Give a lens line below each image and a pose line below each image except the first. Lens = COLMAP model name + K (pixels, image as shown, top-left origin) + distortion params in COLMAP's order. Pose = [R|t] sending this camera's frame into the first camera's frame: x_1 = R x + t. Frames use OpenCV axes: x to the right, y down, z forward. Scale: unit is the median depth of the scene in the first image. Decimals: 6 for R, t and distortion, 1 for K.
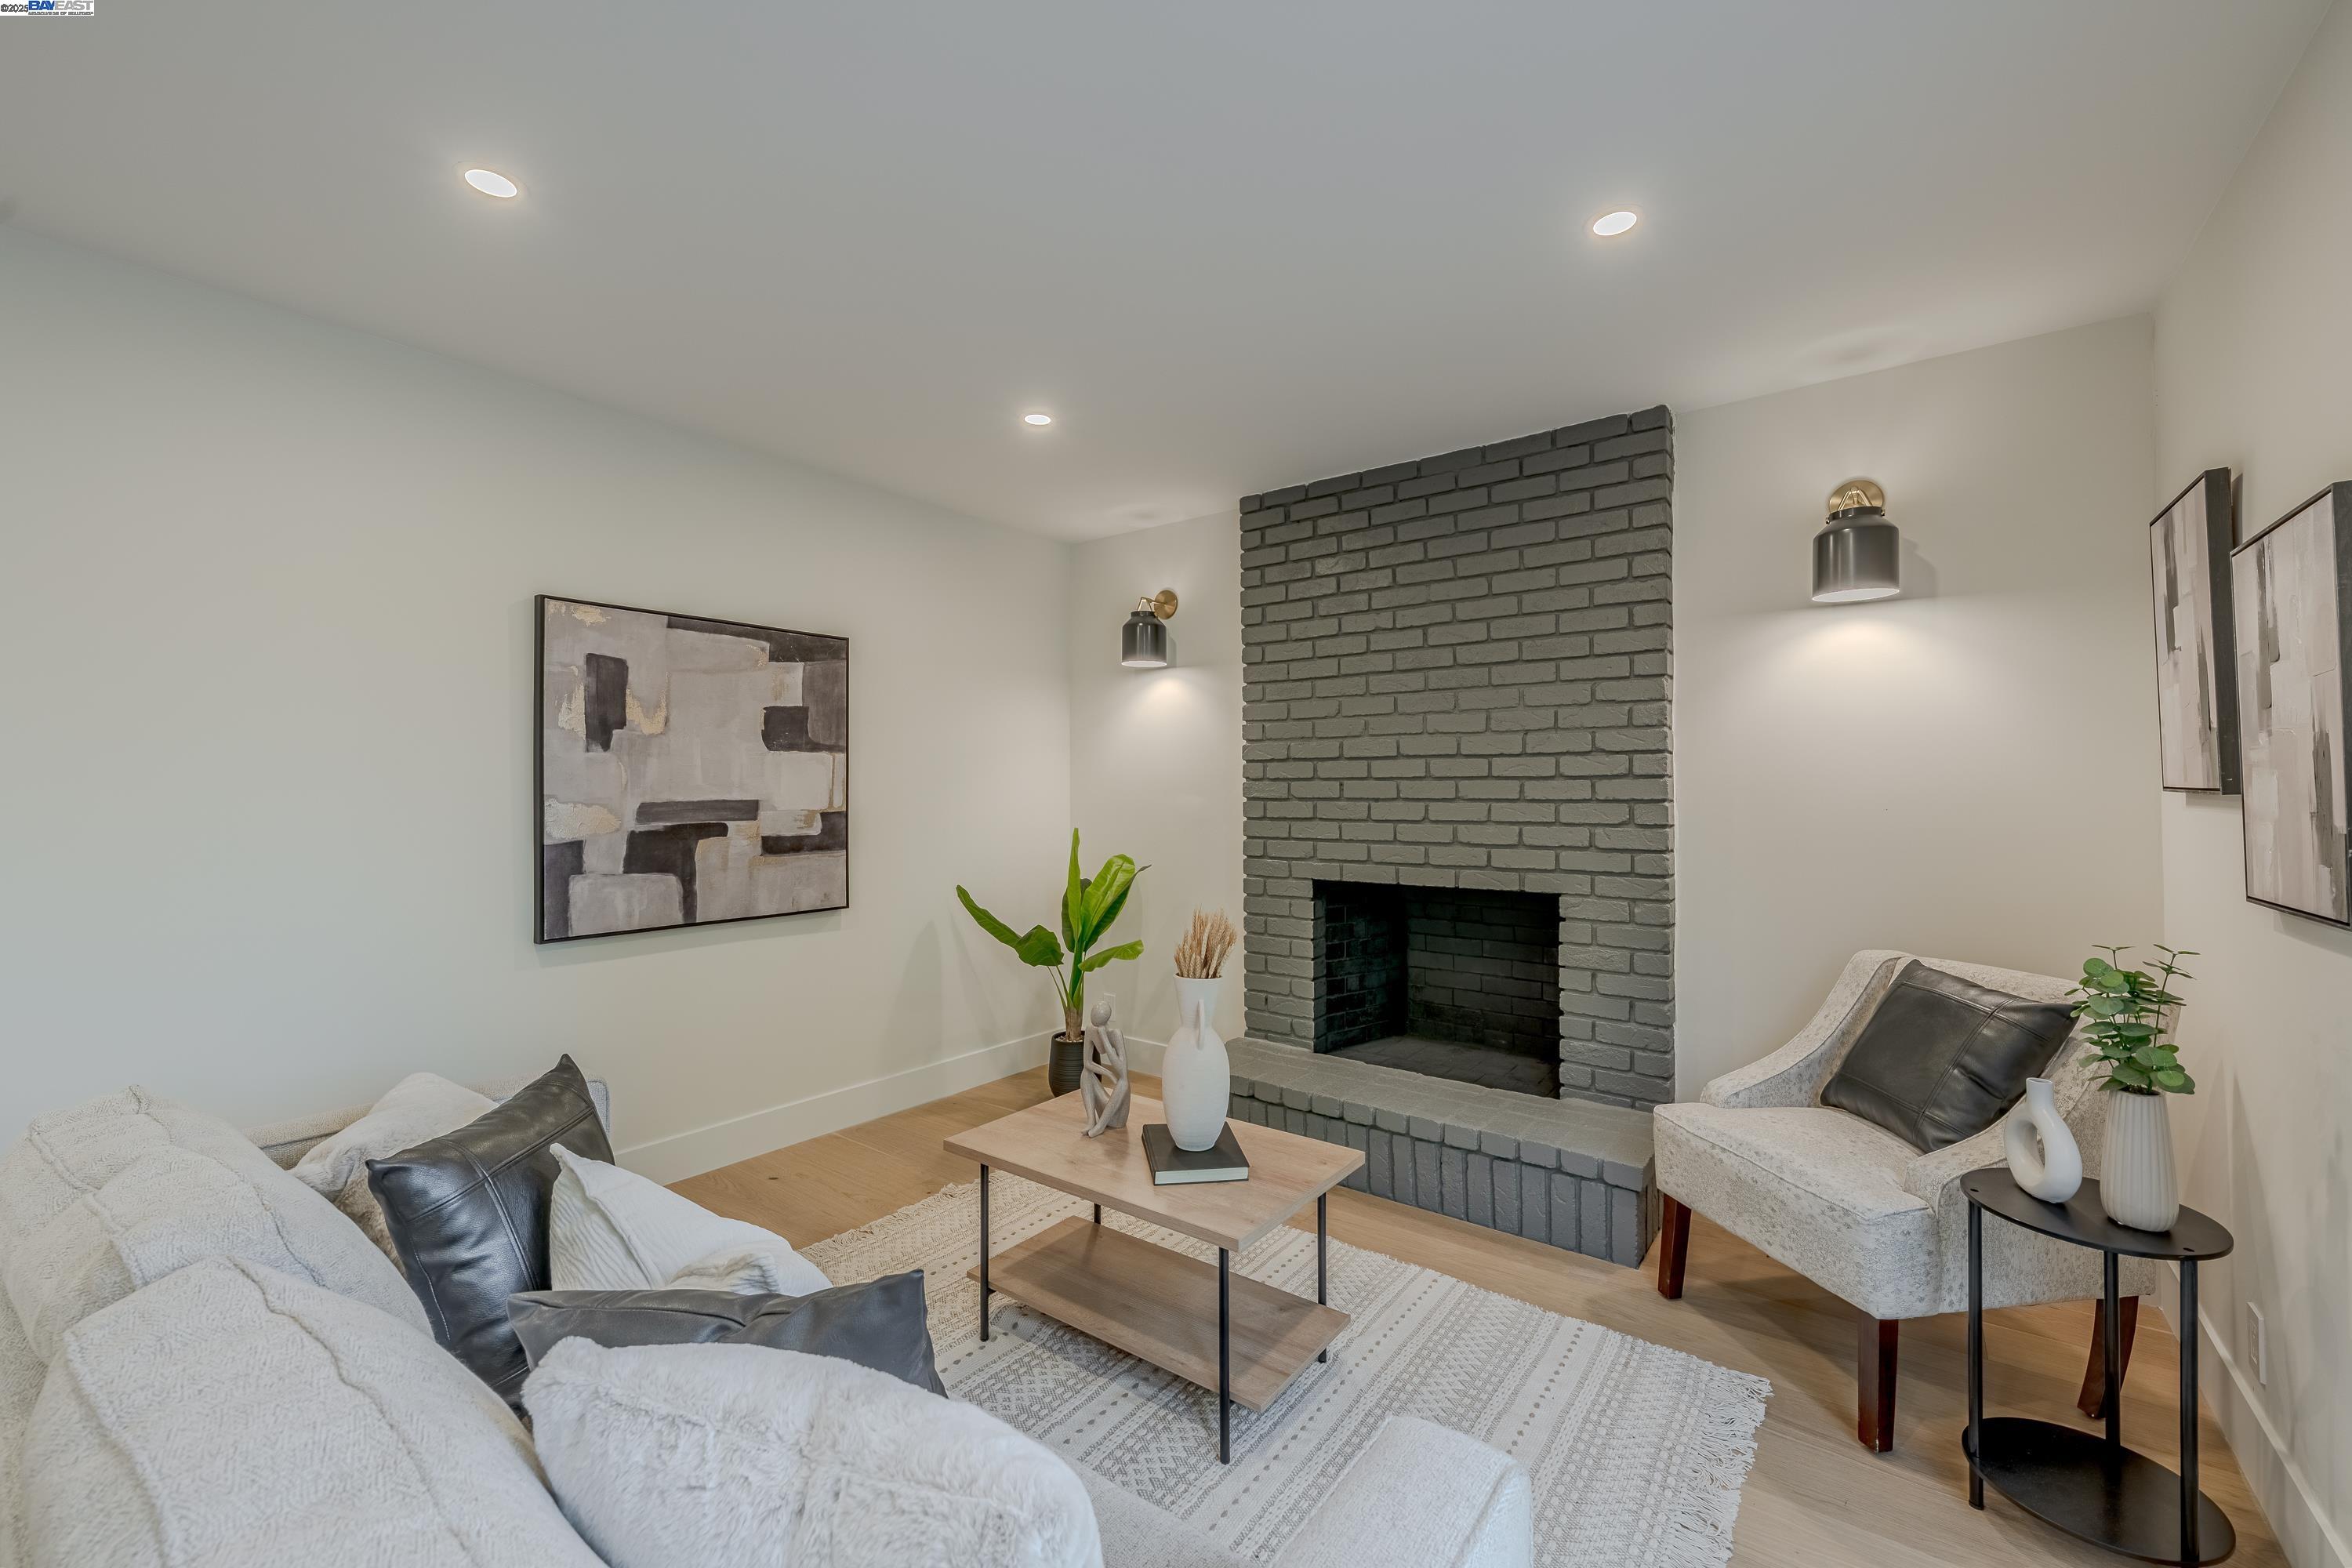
lens RADIAL K [[939.9, 0, 1160.4], [0, 939.9, 784.9], [0, 0, 1]] dist [-0.007089, -0.000057]
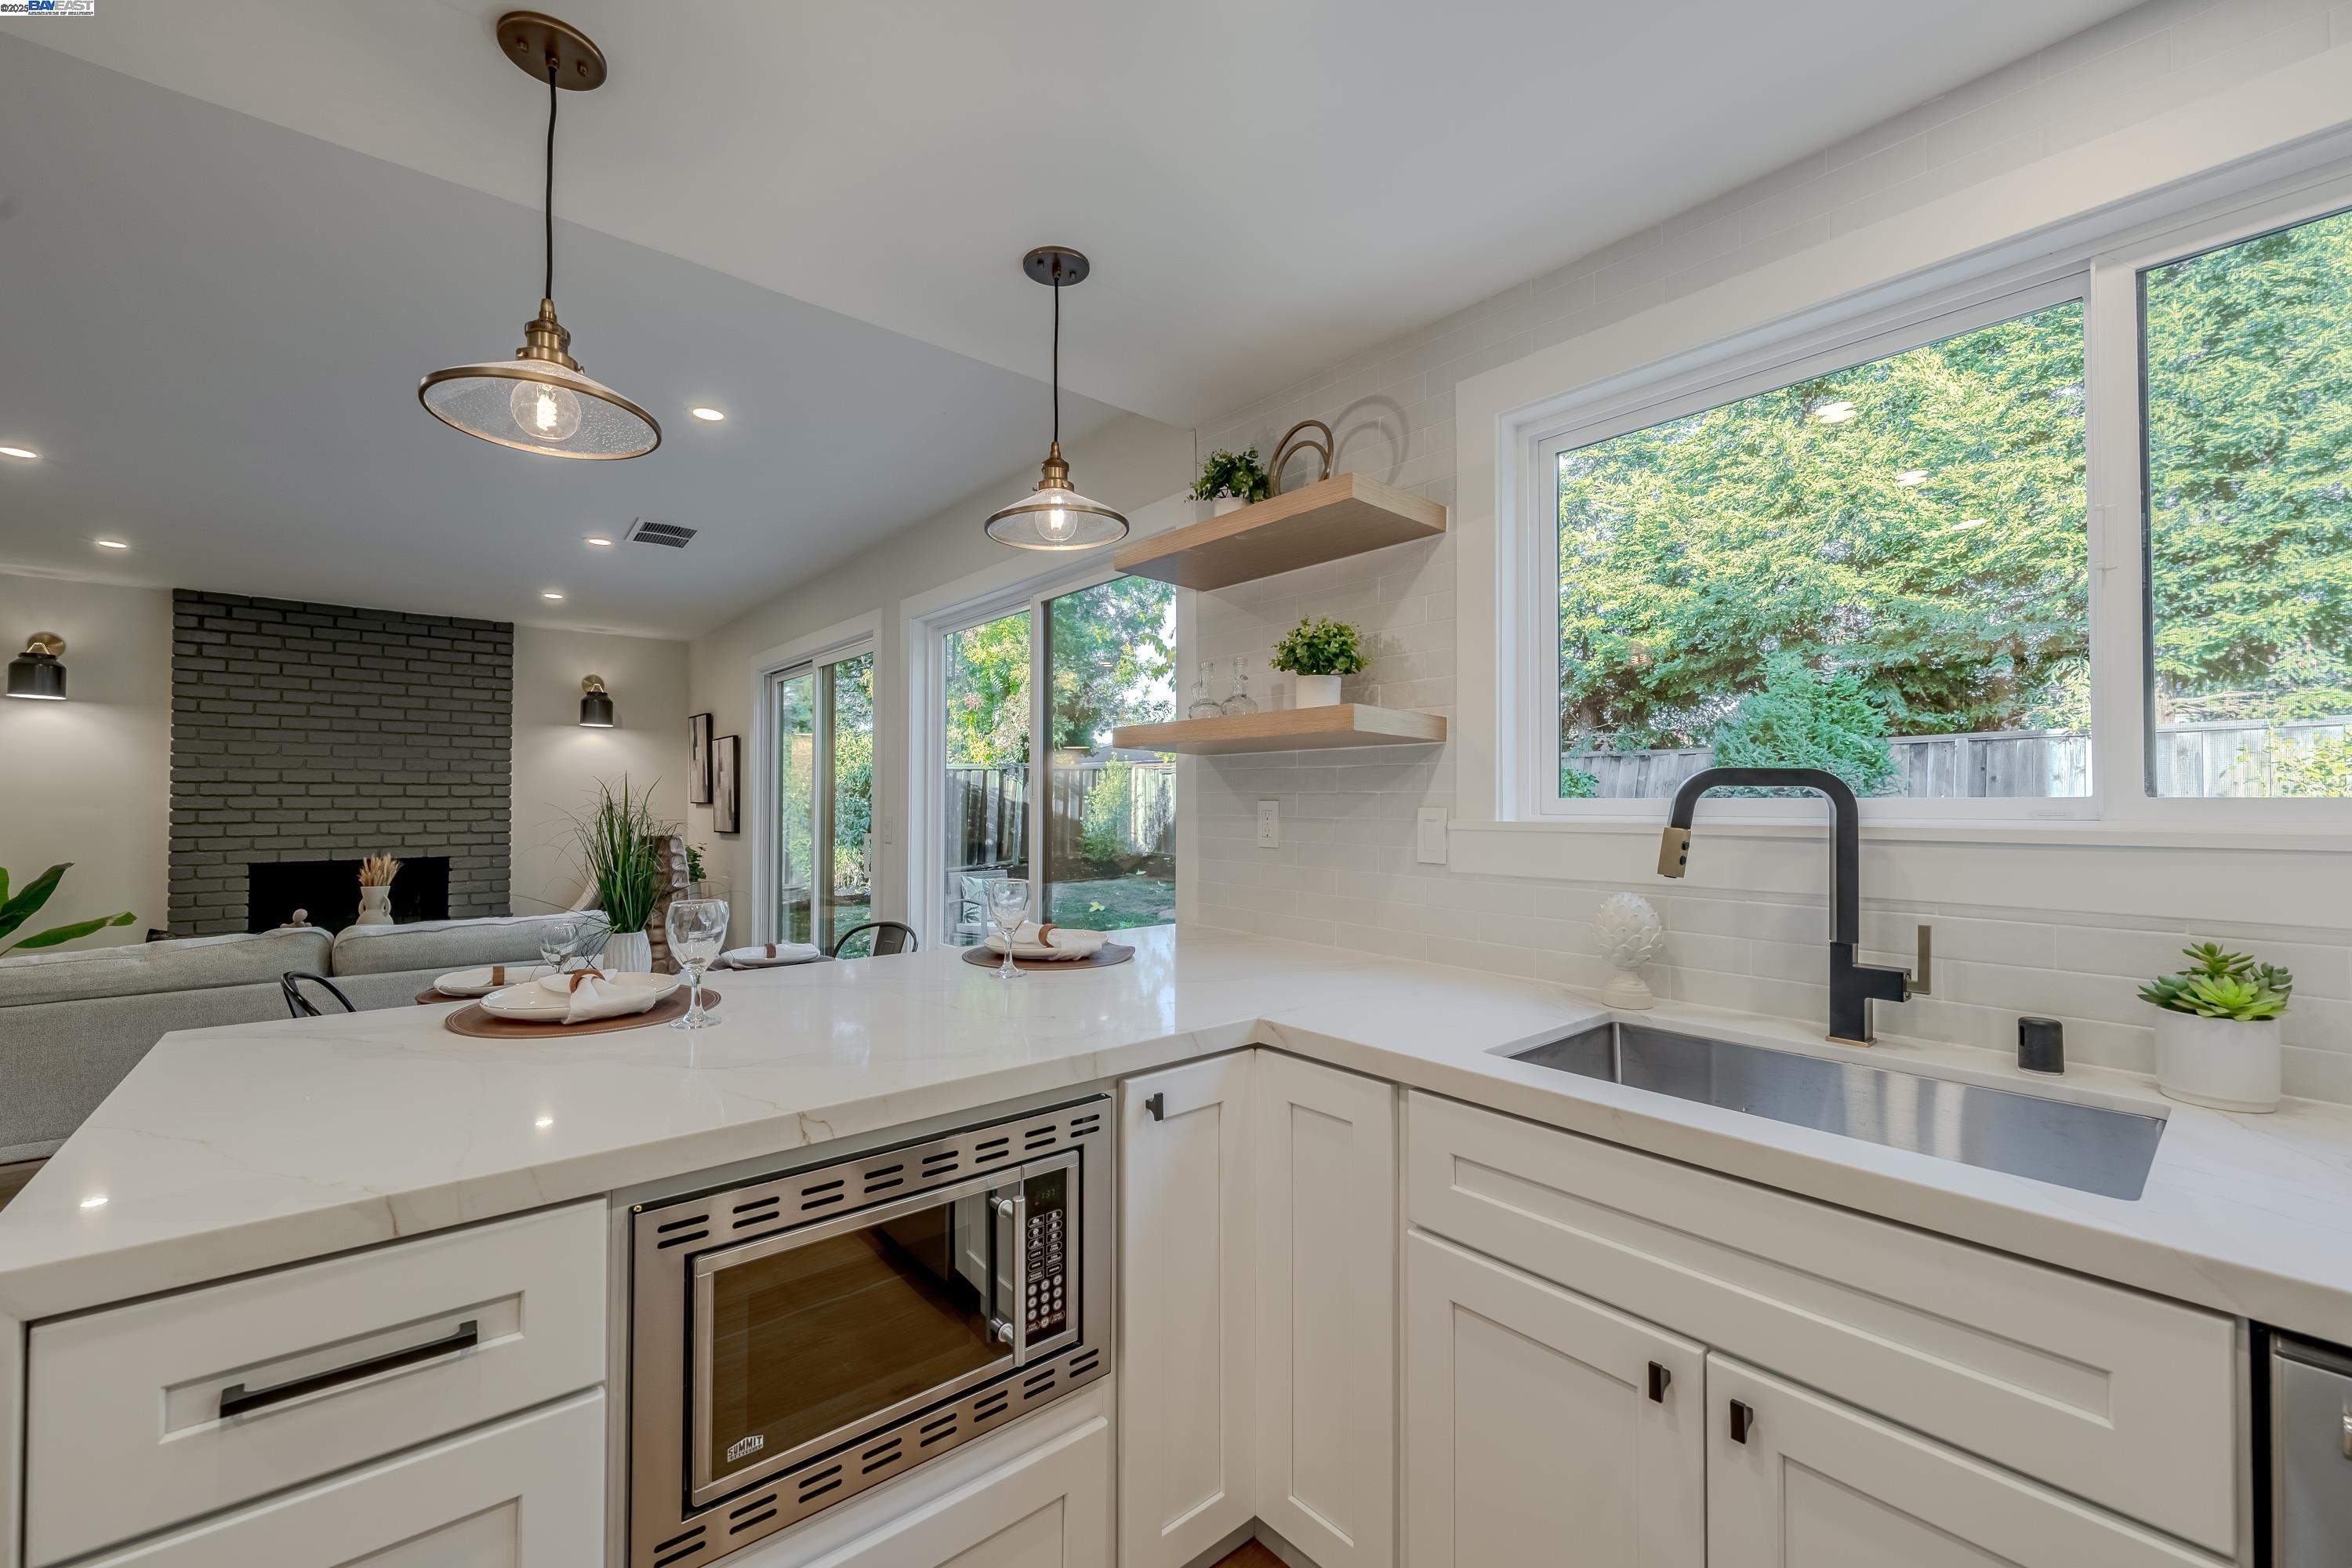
lens RADIAL K [[939.9, 0, 1189.3], [0, 939.9, 784.6], [0, 0, 1]] dist [-0.007089, -0.000057]
pose [[0.201359, 0.020264, 0.979308, -1.096123], [-0.003461, 0.999794, -0.019976, 0.000675], [-0.979511, 0.000633, 0.201388, -0.835253]]
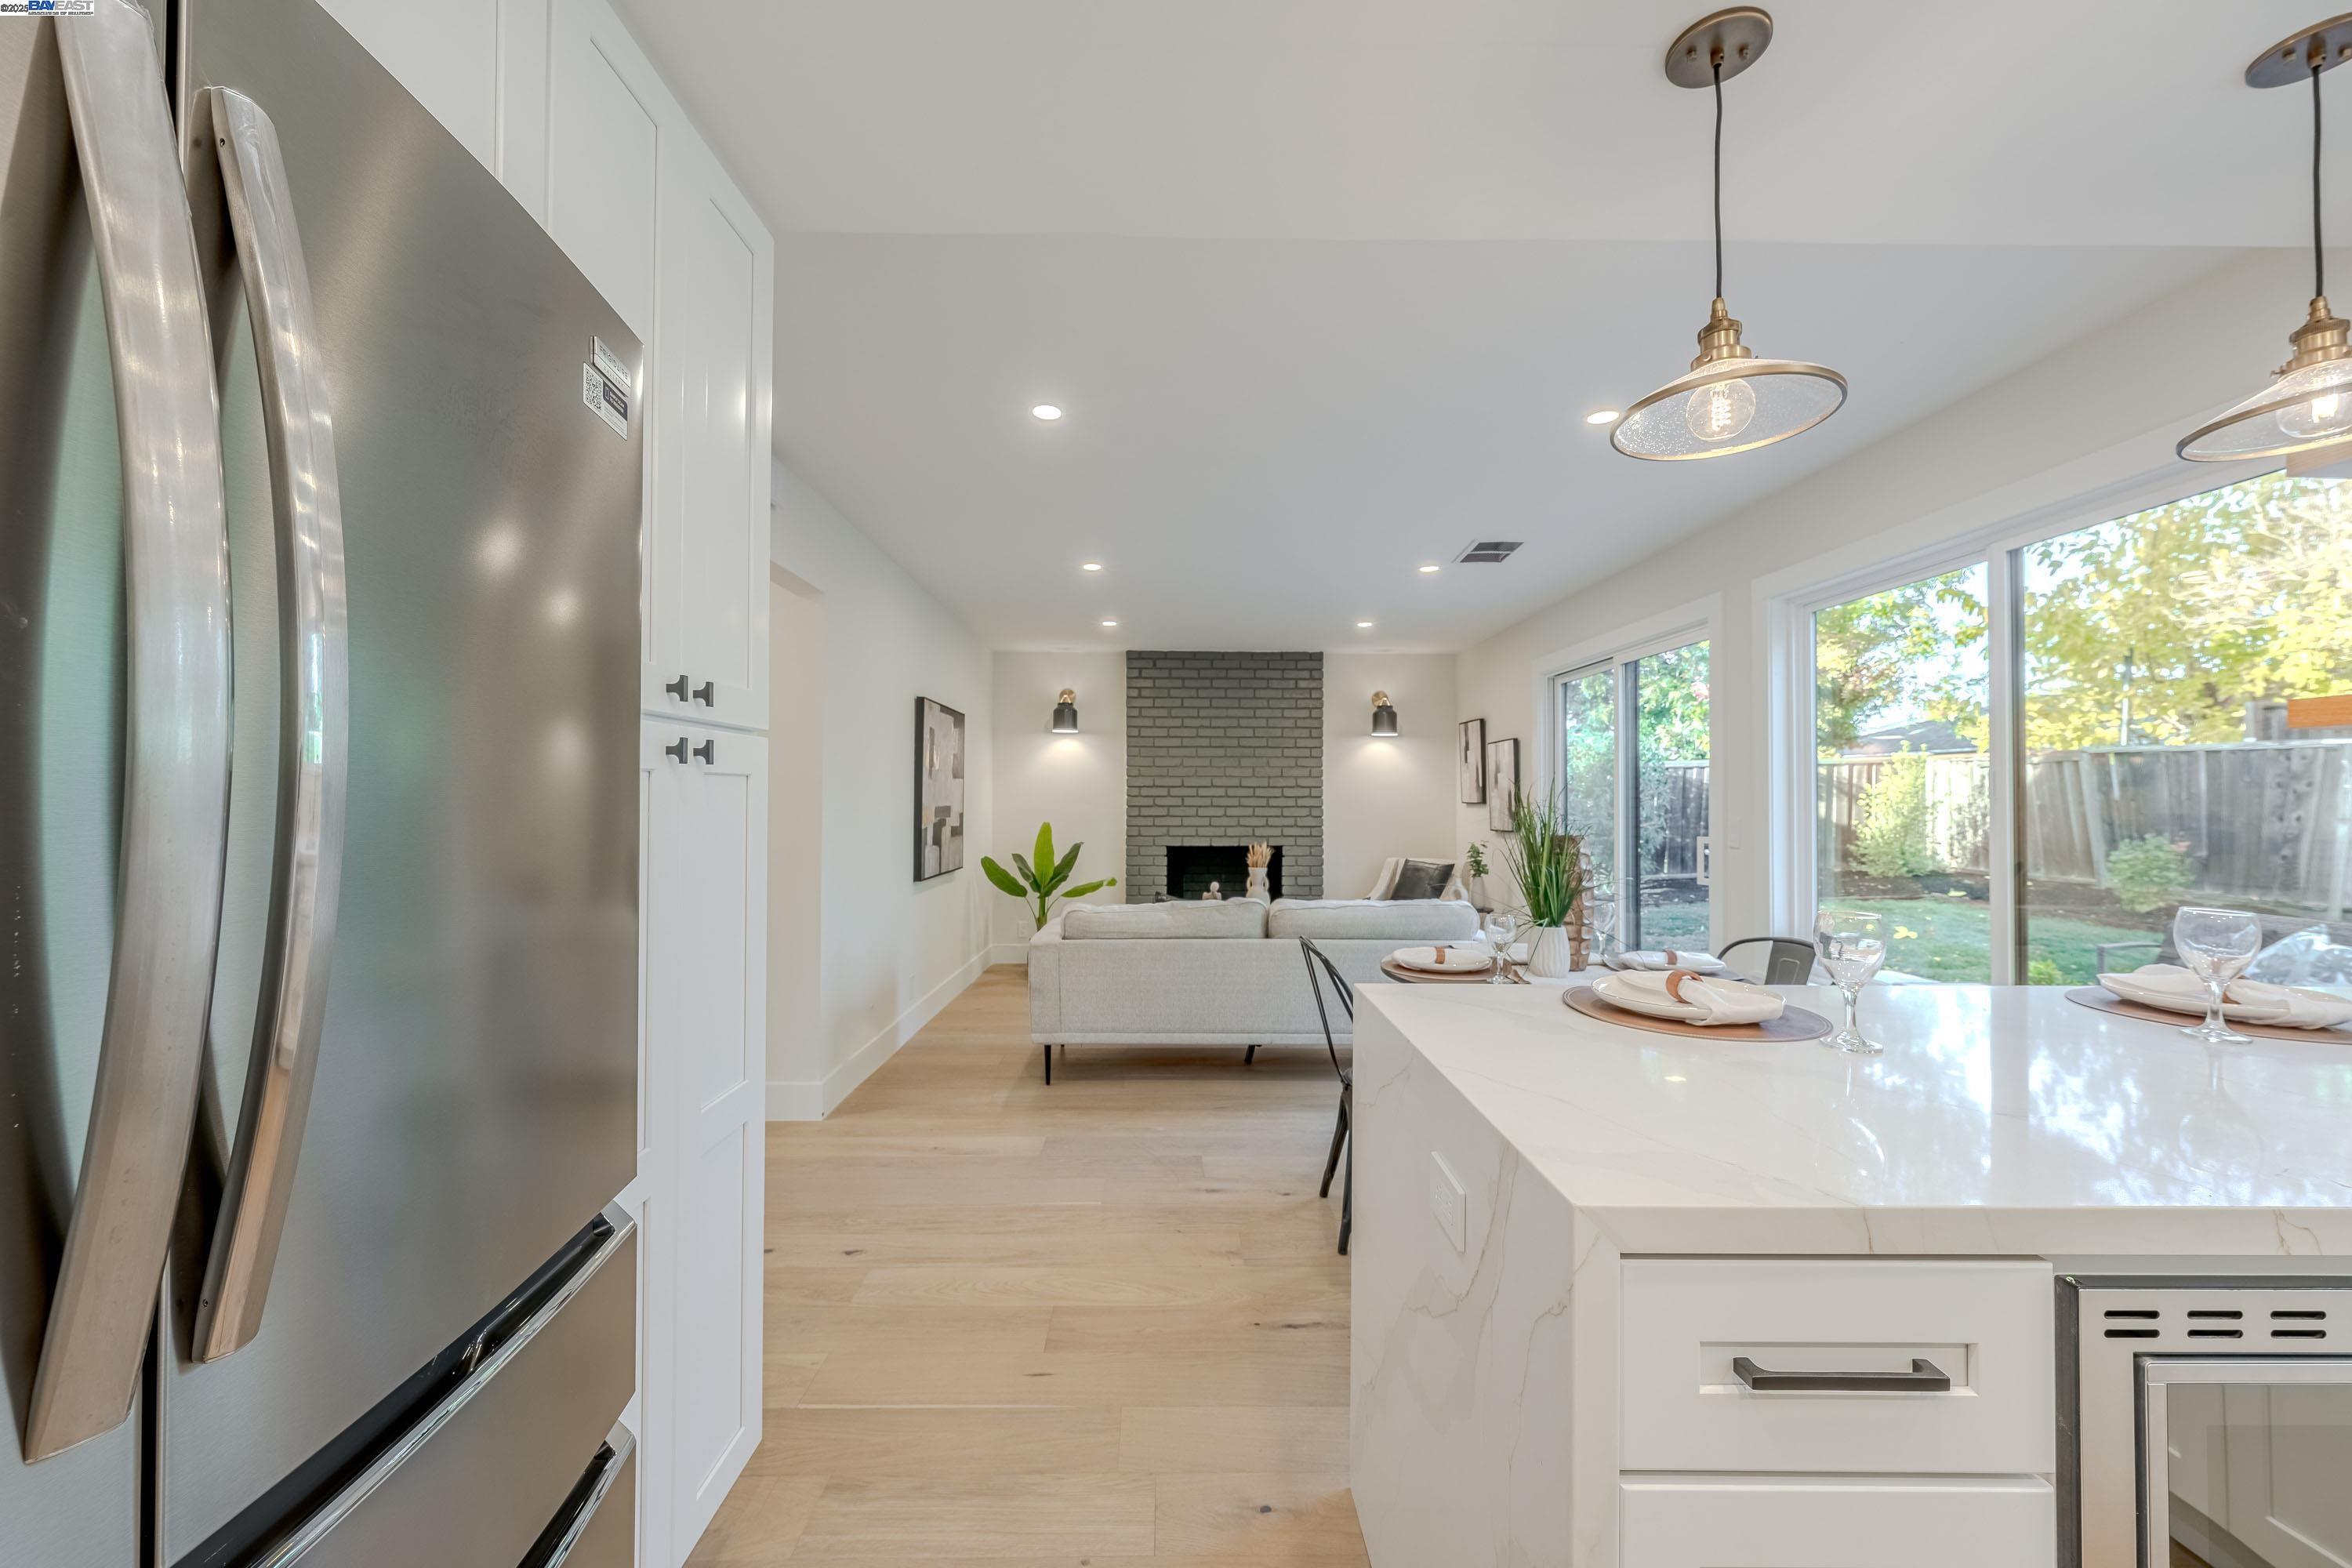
lens RADIAL K [[939.9, 0, 1188.8], [0, 939.9, 780.7], [0, 0, 1]] dist [-0.007089, -0.000057]
pose [[0.791516, 0.018284, 0.610875, -1.159735], [-0.007285, 0.999764, -0.020484, 0.001080], [-0.611105, 0.011764, 0.791462, -0.707500]]
